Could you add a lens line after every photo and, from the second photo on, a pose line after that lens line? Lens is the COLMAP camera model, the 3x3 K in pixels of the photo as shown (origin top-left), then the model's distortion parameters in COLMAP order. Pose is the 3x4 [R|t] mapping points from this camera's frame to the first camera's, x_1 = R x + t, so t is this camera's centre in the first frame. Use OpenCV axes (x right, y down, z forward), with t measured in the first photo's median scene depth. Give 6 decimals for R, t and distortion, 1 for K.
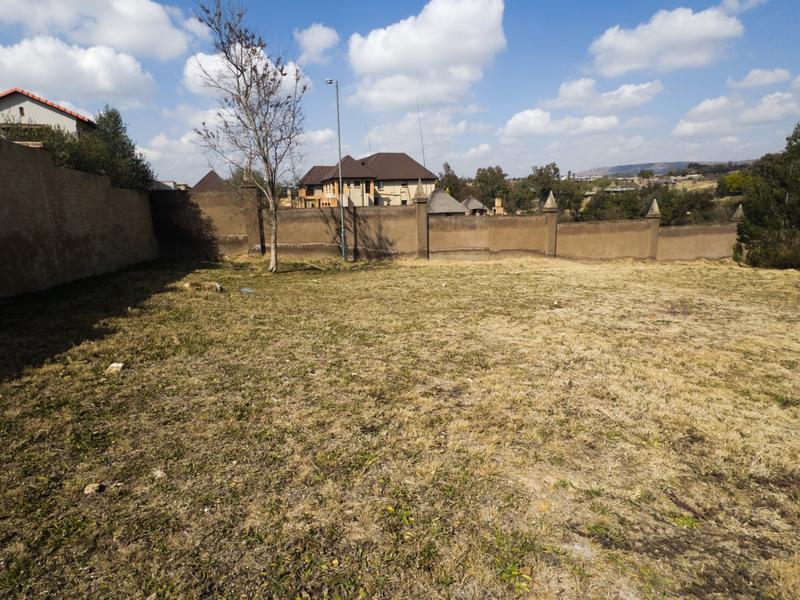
lens RADIAL K [[438.8, 0, 395.4], [0, 438.8, 297.7], [0, 0, 1]] dist [-0.002526, 0.000402]
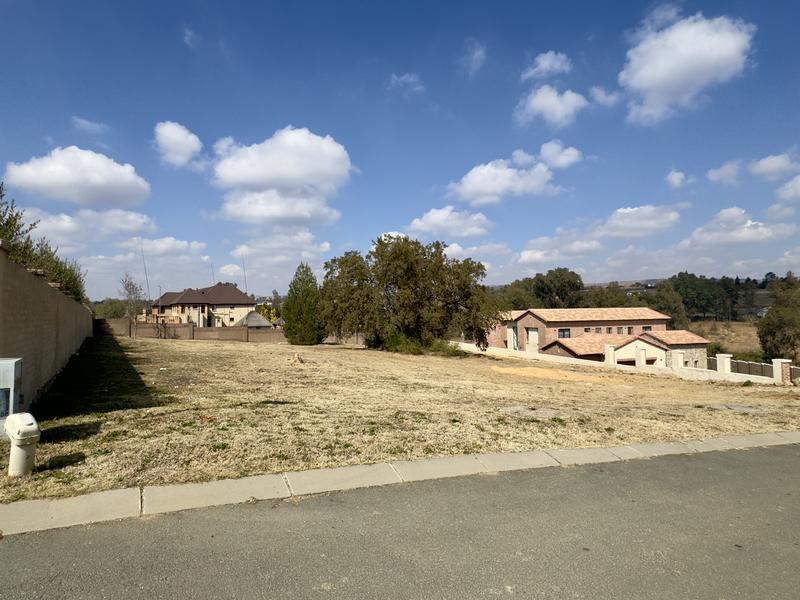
lens RADIAL K [[442.1, 0, 388.9], [0, 442.1, 307.6], [0, 0, 1]] dist [0.014017, 0.000045]
pose [[0.964125, 0.014525, 0.265052, 0.148299], [0.047272, 0.973146, -0.225282, 0.114124], [-0.261207, 0.229729, 0.937548, -0.588882]]
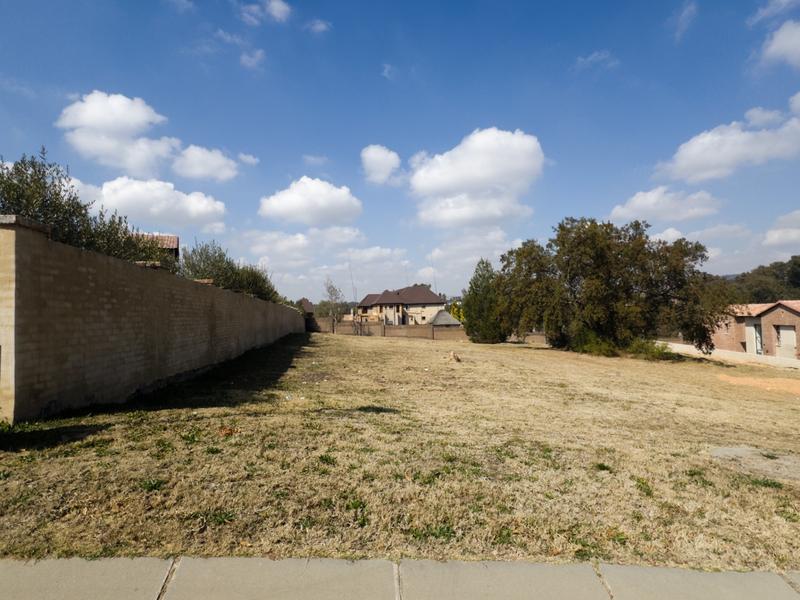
lens RADIAL K [[438.8, 0, 396.6], [0, 438.8, 292.8], [0, 0, 1]] dist [-0.002526, 0.000402]
pose [[0.989168, -0.008214, -0.146557, 0.170274], [-0.030396, 0.965329, -0.259261, 0.110731], [0.143605, 0.260908, 0.954623, -0.560861]]
